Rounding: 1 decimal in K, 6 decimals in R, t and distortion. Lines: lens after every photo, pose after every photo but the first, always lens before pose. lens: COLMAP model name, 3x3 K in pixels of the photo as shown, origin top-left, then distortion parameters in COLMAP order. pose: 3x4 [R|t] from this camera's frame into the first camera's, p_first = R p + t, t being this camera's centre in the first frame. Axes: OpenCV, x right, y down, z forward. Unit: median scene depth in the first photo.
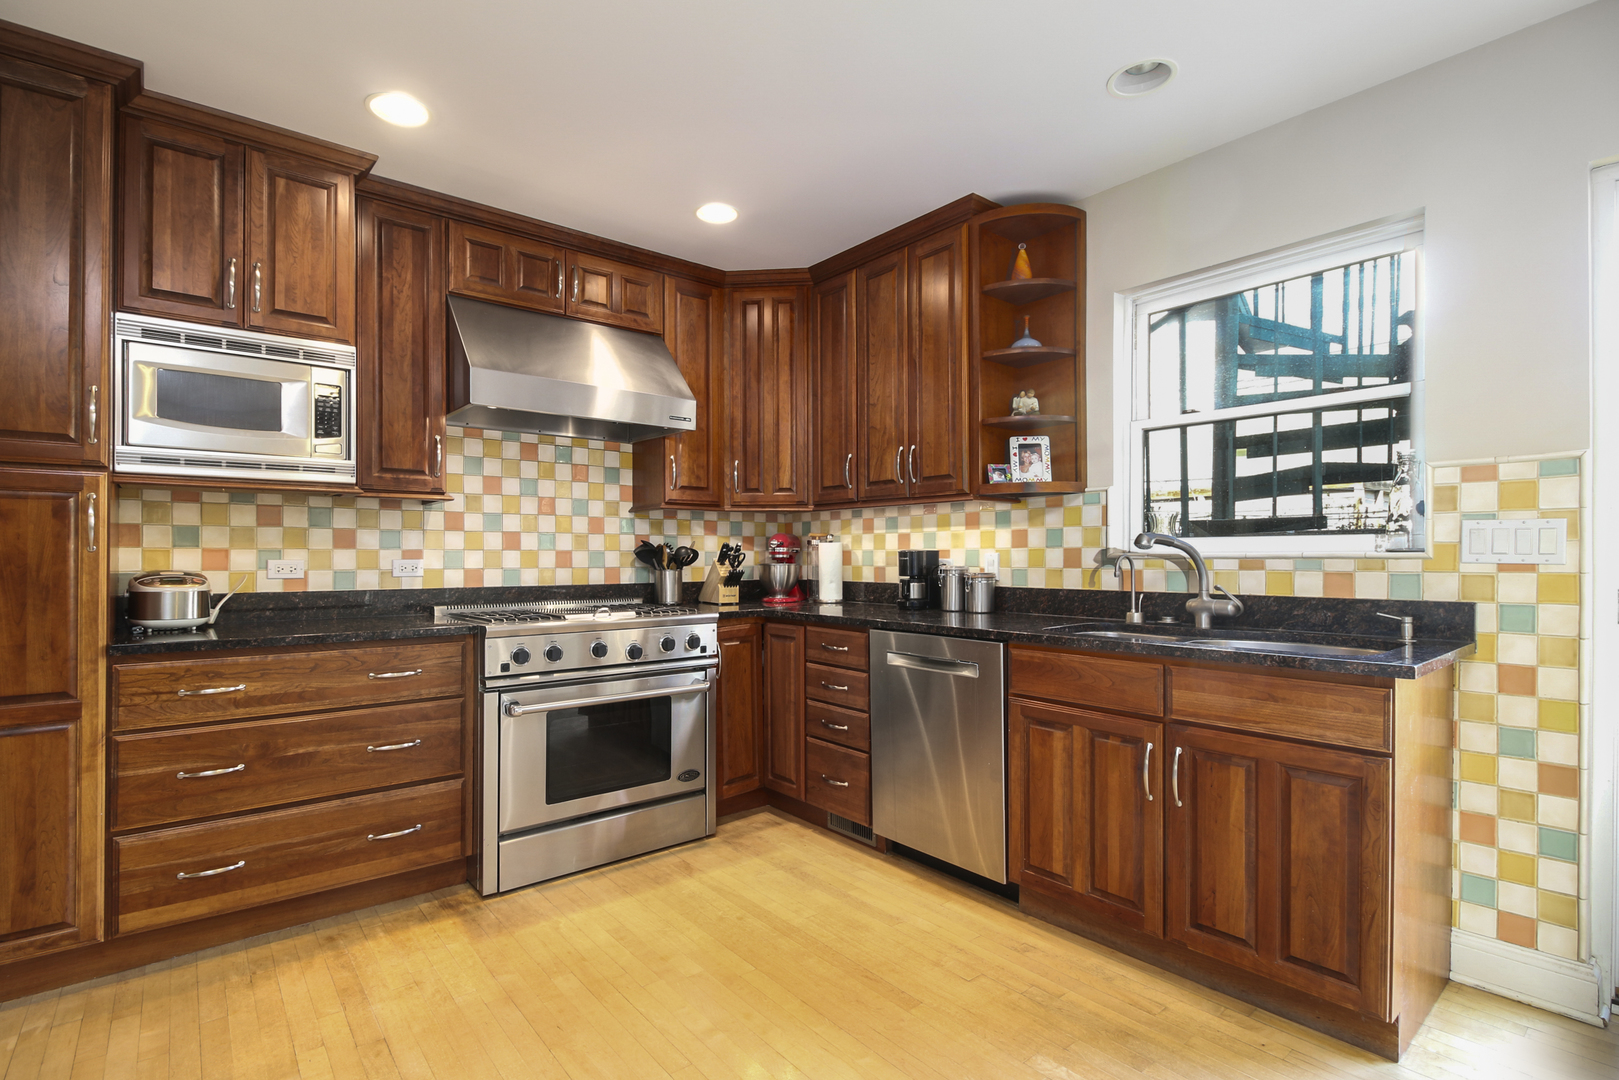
lens RADIAL K [[765.1, 0, 799.6], [0, 765.1, 540.1], [0, 0, 1]] dist [0.000091, -0.015857]
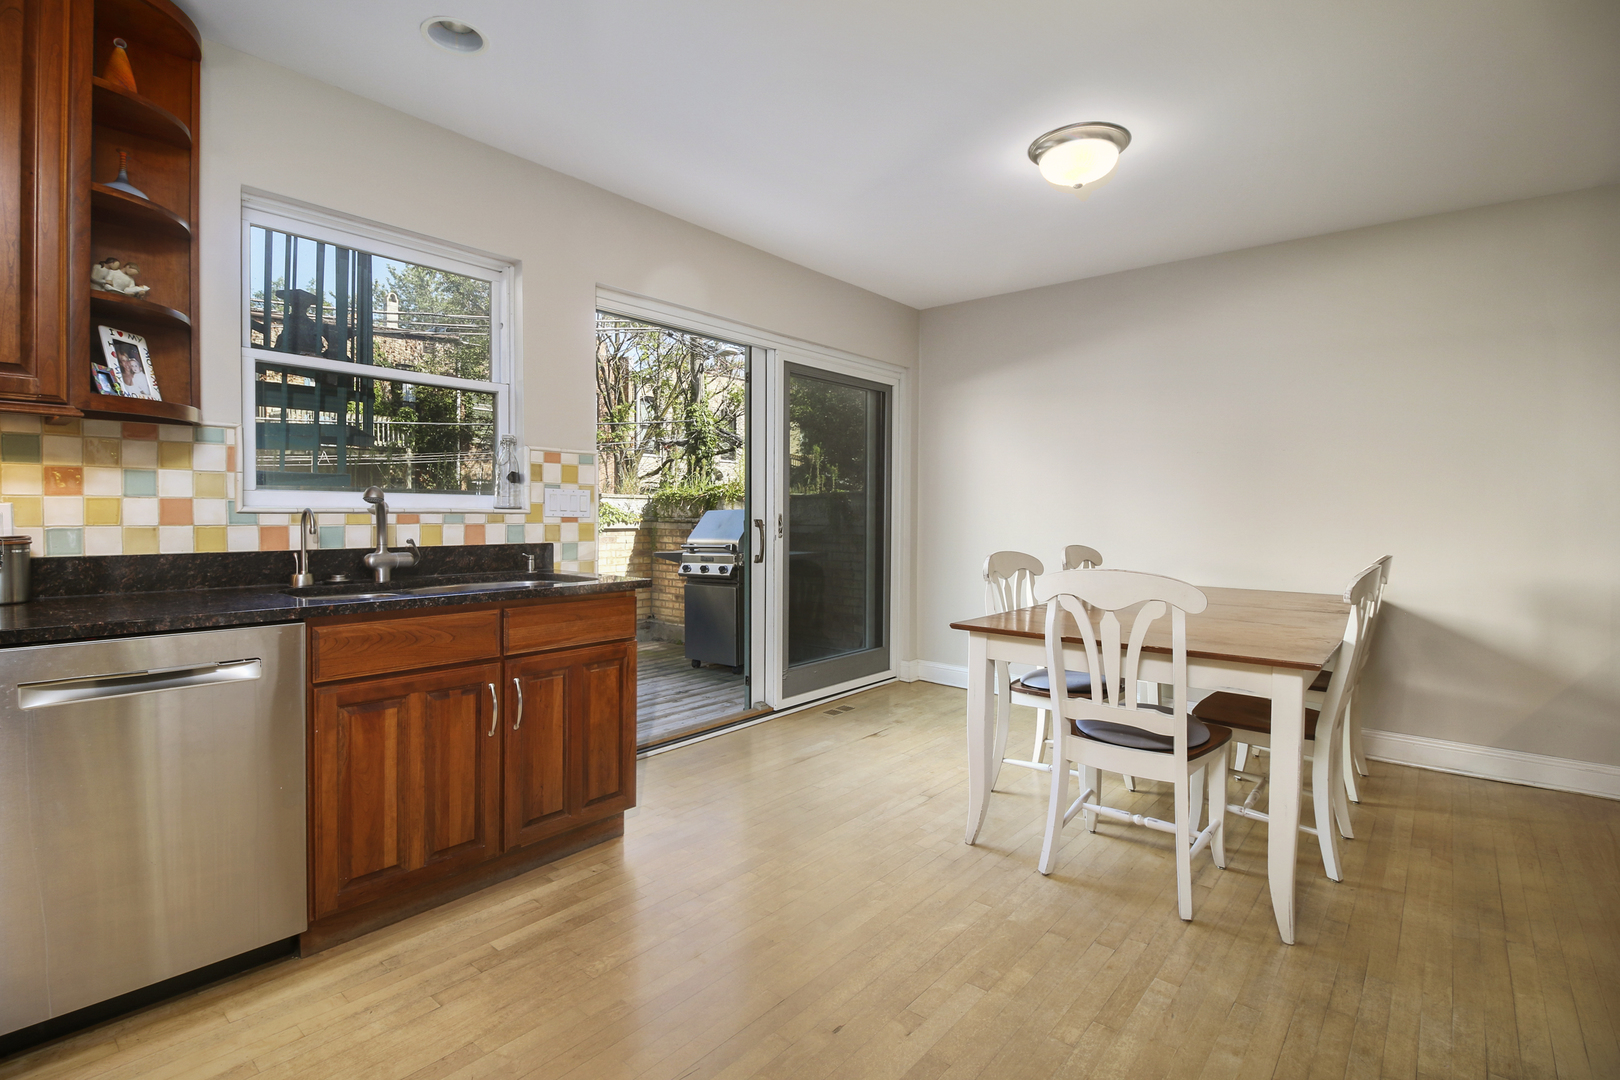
lens RADIAL K [[765.6, 0, 800.1], [0, 765.6, 540.1], [0, 0, 1]] dist [0.000091, -0.015857]
pose [[-0.182094, -0.031543, 0.982775, -0.564221], [-0.025771, 0.999295, 0.027299, 0.017884], [-0.982943, -0.020356, -0.182779, 0.641009]]
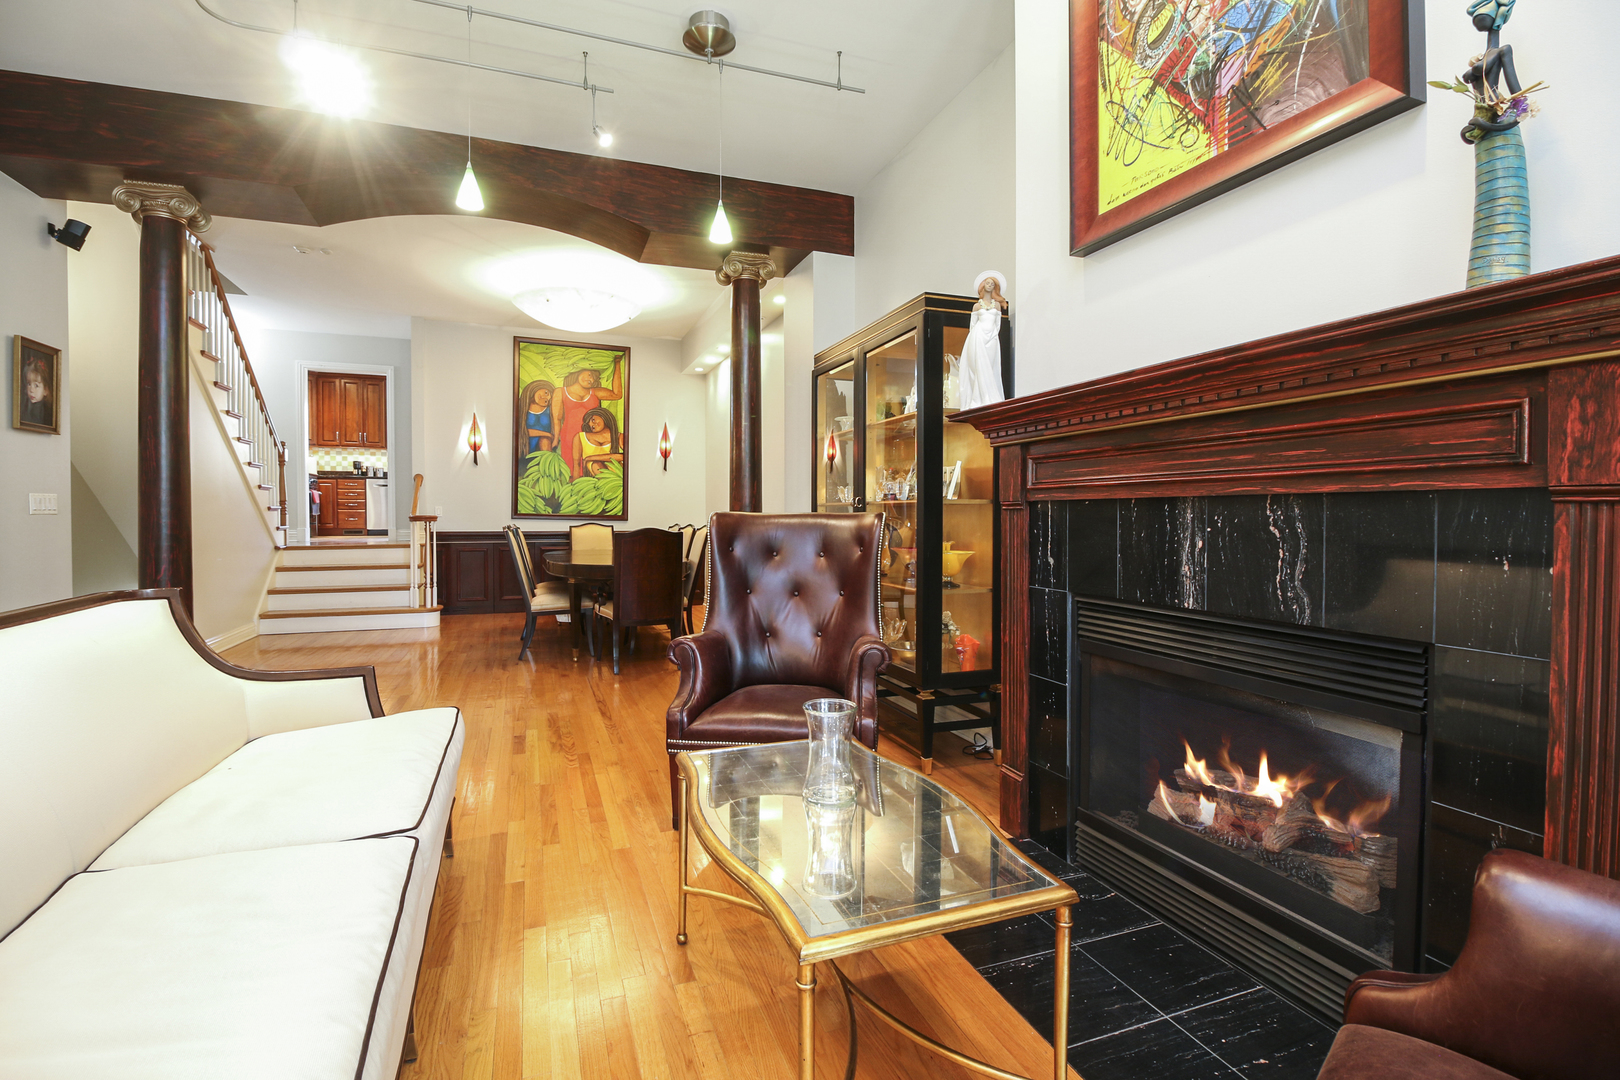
lens RADIAL K [[751.3, 0, 805.8], [0, 751.3, 530.1], [0, 0, 1]] dist [-0.001427, -0.014054]
pose [[0.316087, -0.017250, 0.948573, -3.424375], [-0.020264, 0.999484, 0.024928, 0.279638], [-0.948514, -0.027102, 0.315574, -2.866386]]
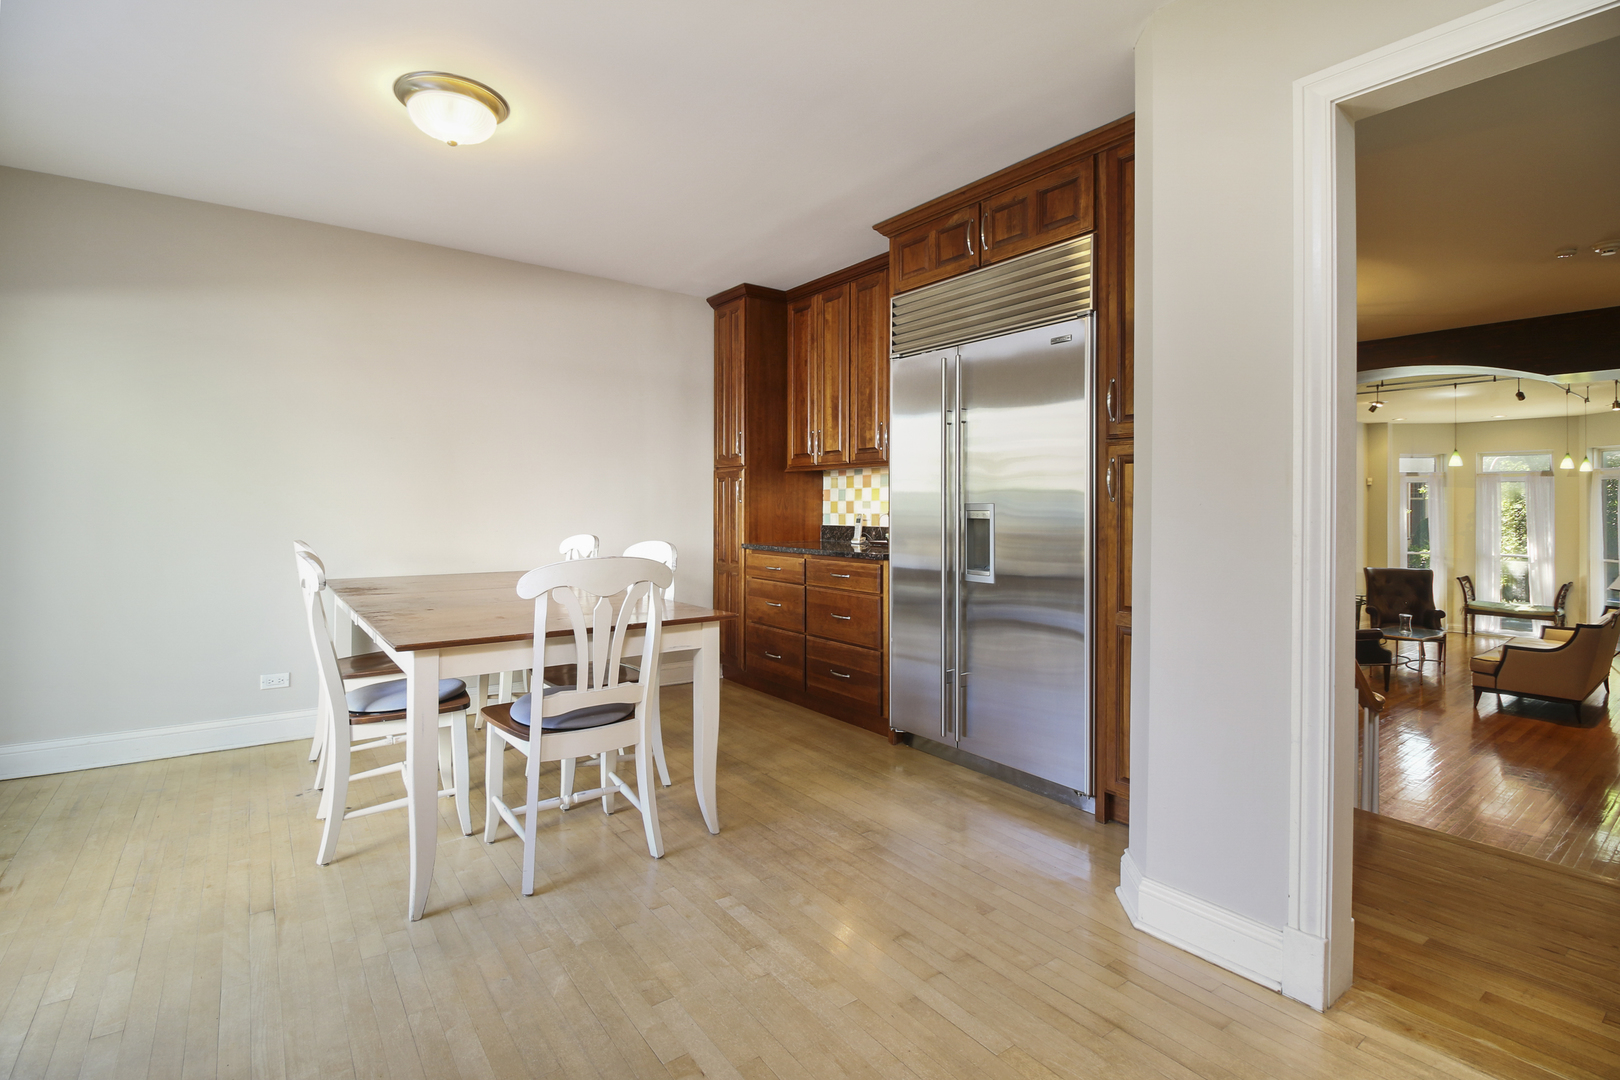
lens RADIAL K [[758.5, 0, 808.7], [0, 758.5, 508.0], [0, 0, 1]] dist [0.001371, -0.014137]
pose [[-0.999461, -0.001213, 0.032815, -0.031637], [-0.001857, 0.999806, -0.019595, 0.024970], [-0.032785, -0.019645, -0.999269, 1.034750]]
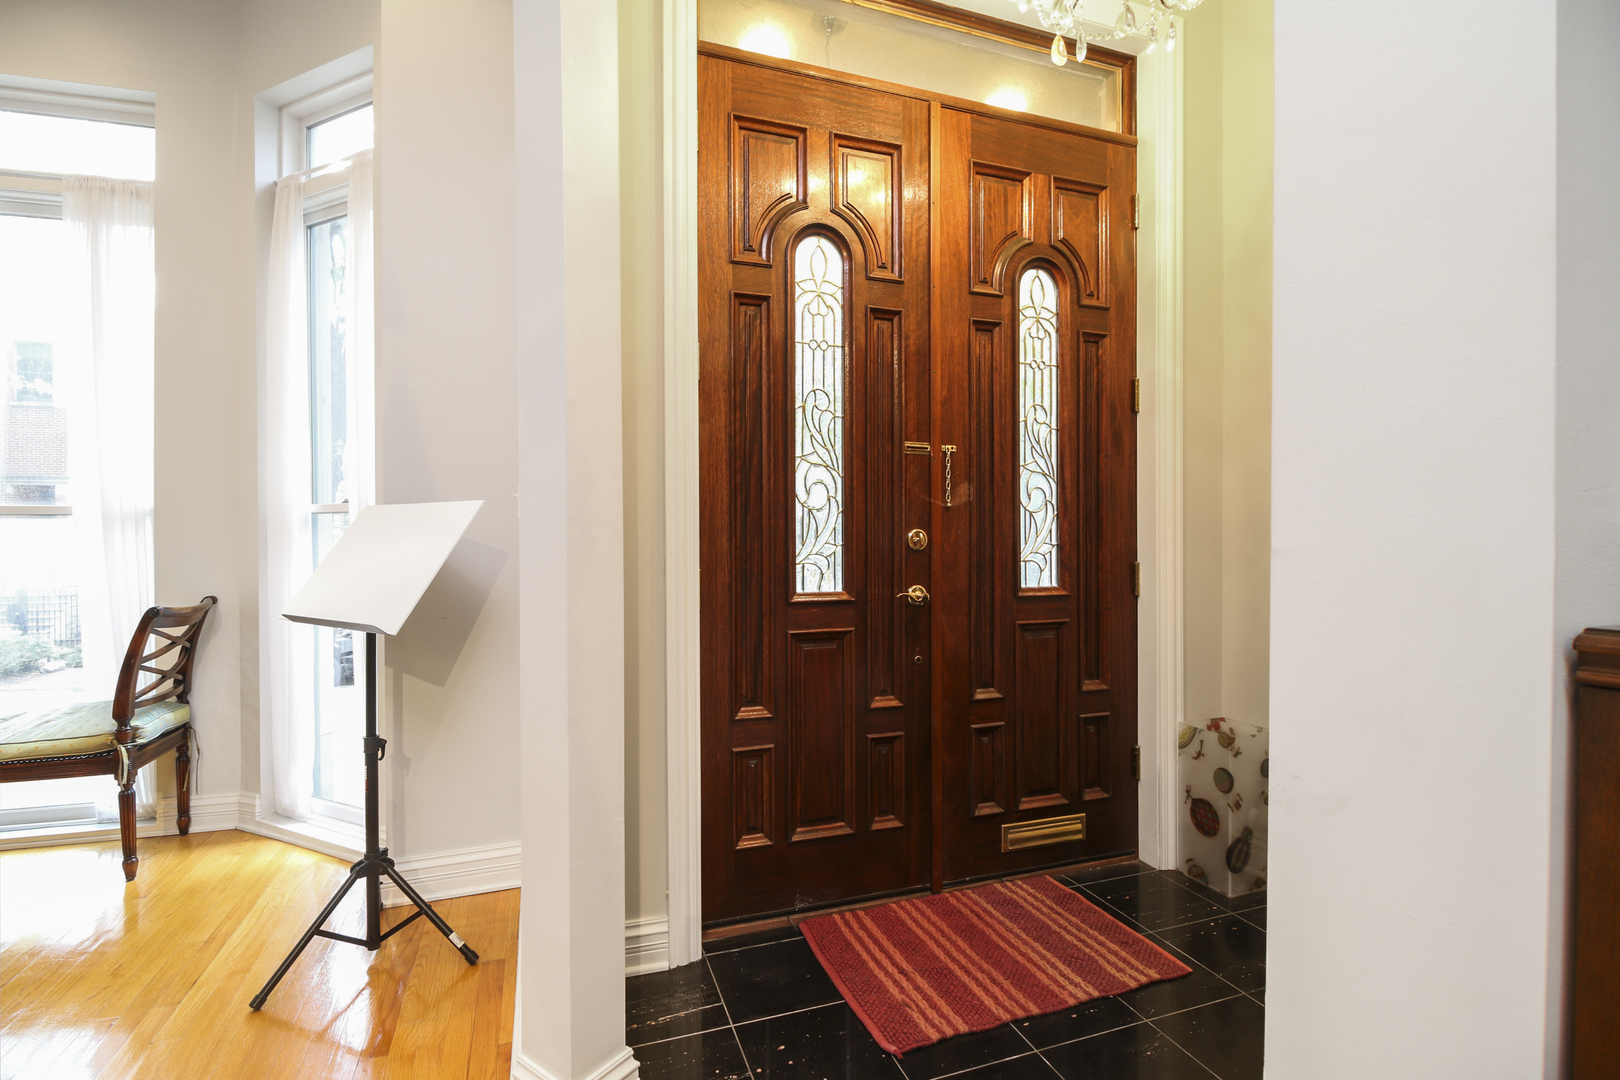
lens RADIAL K [[765.6, 0, 800.1], [0, 765.6, 540.1], [0, 0, 1]] dist [0.000091, -0.015857]
pose [[-0.334302, 0.013456, -0.942370, -3.587811], [0.022489, 0.999727, 0.006298, 0.291801], [0.942198, -0.019087, -0.334513, -2.266312]]
